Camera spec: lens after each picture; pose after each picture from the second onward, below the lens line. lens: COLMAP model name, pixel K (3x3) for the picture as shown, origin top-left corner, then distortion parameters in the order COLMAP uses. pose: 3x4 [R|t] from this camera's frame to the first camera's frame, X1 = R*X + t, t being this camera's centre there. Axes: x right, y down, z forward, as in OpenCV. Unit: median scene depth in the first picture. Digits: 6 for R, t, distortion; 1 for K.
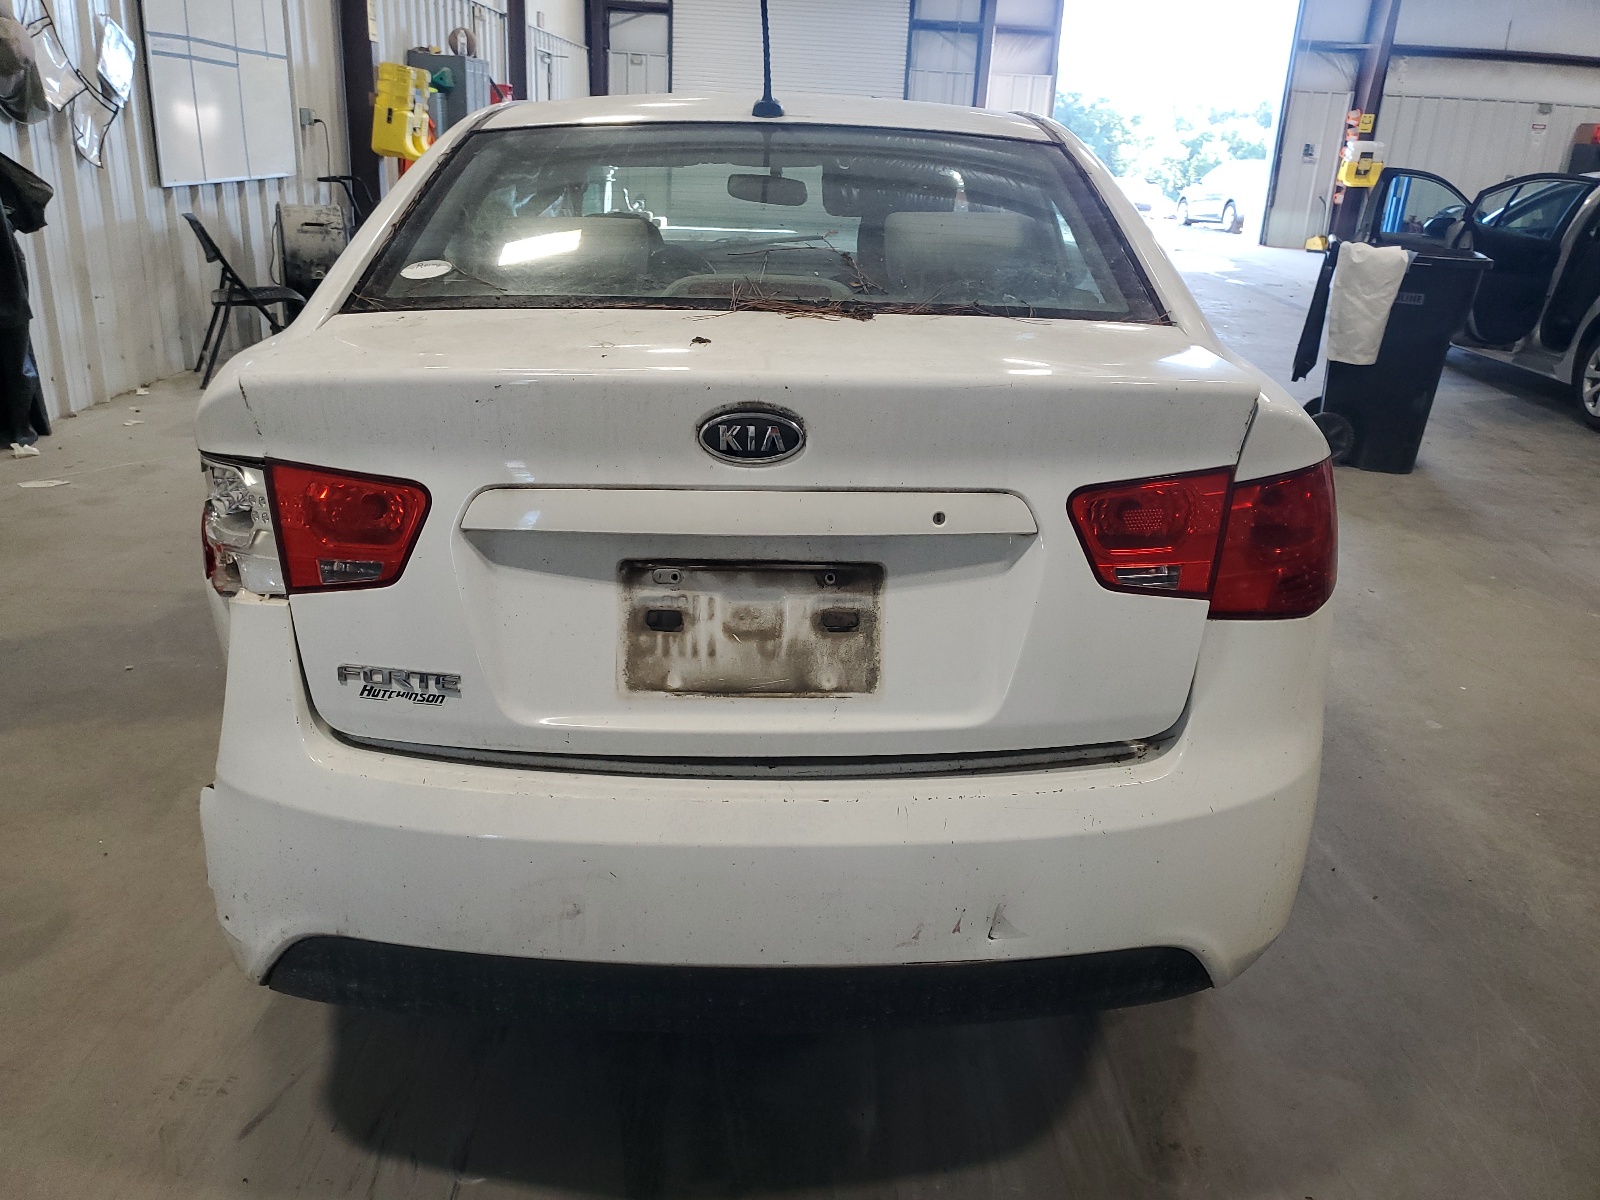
lens RADIAL K [[1216.7, 0, 800.0], [0, 1216.7, 600.0], [0, 0, 1]] dist [0.005899, 0.000486]
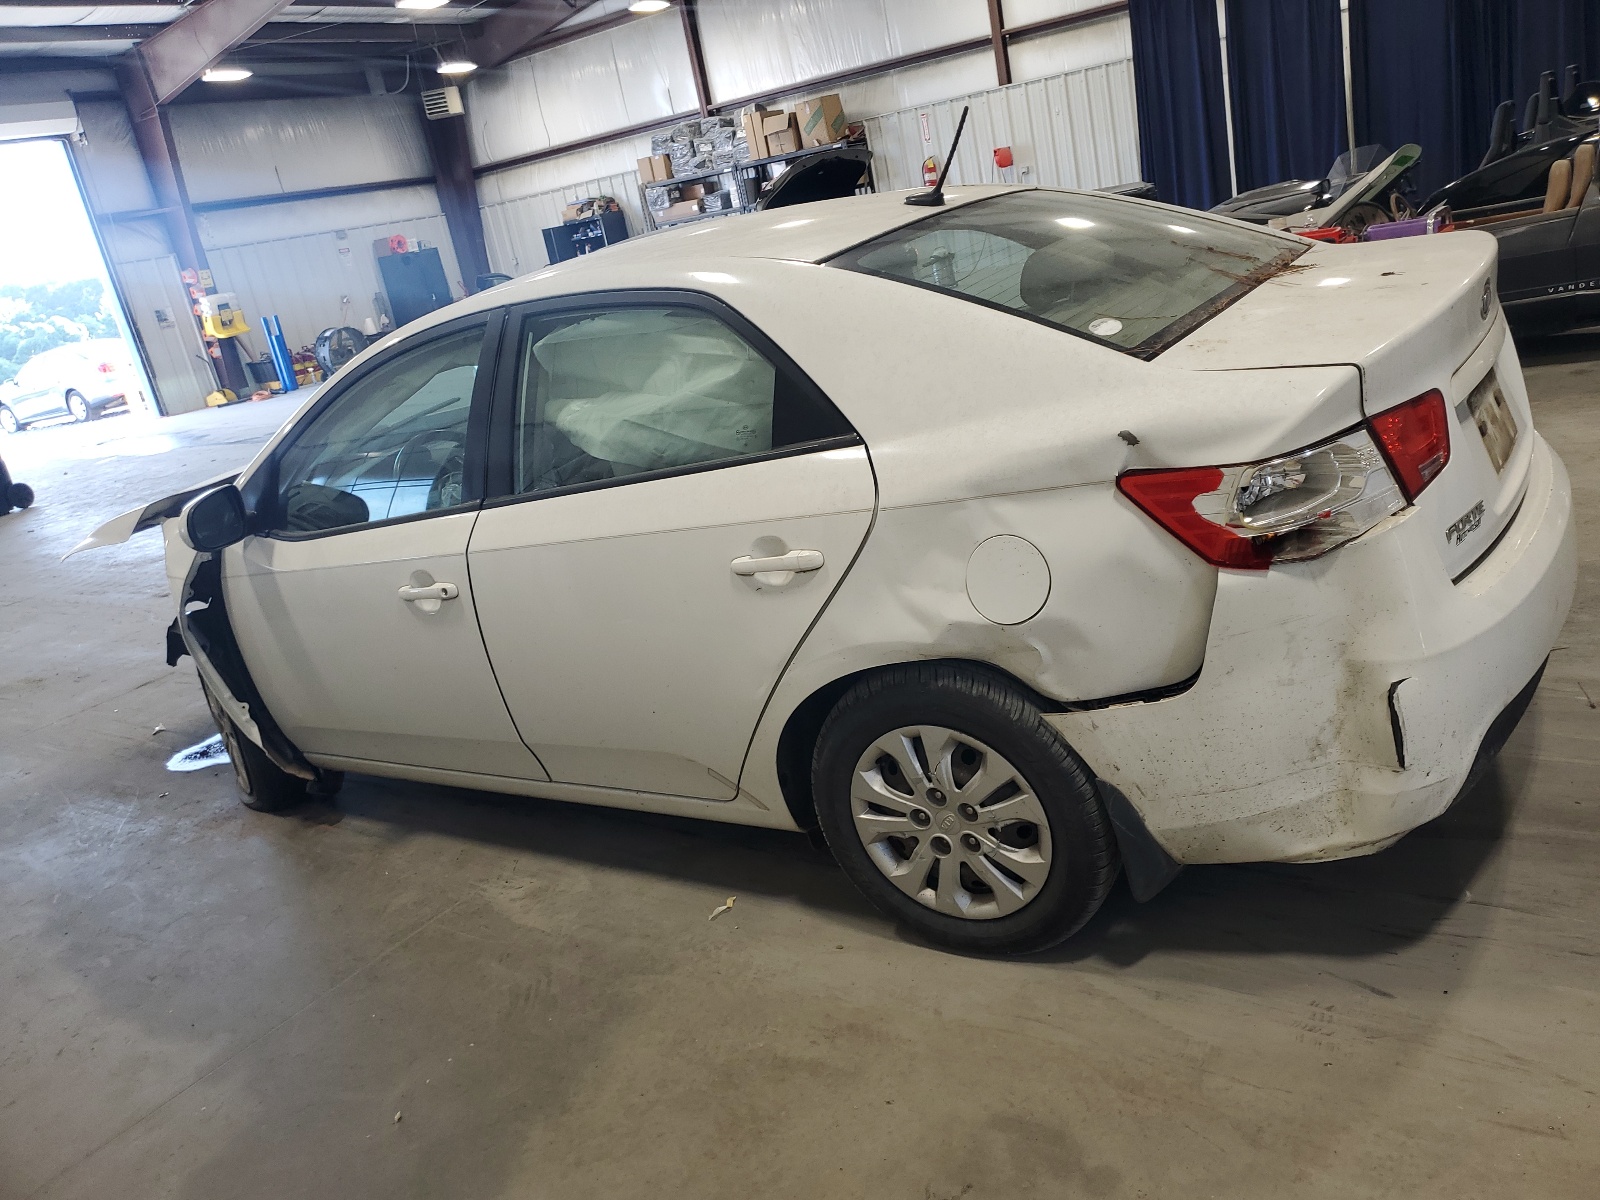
lens RADIAL K [[1240.8, 0, 800.0], [0, 1240.8, 600.0], [0, 0, 1]] dist [0.009897, 0.007334]
pose [[0.556091, -0.399568, 0.728772, -0.127113], [0.484456, 0.868319, 0.106413, -0.026827], [-0.675326, 0.293883, 0.676438, 0.036409]]
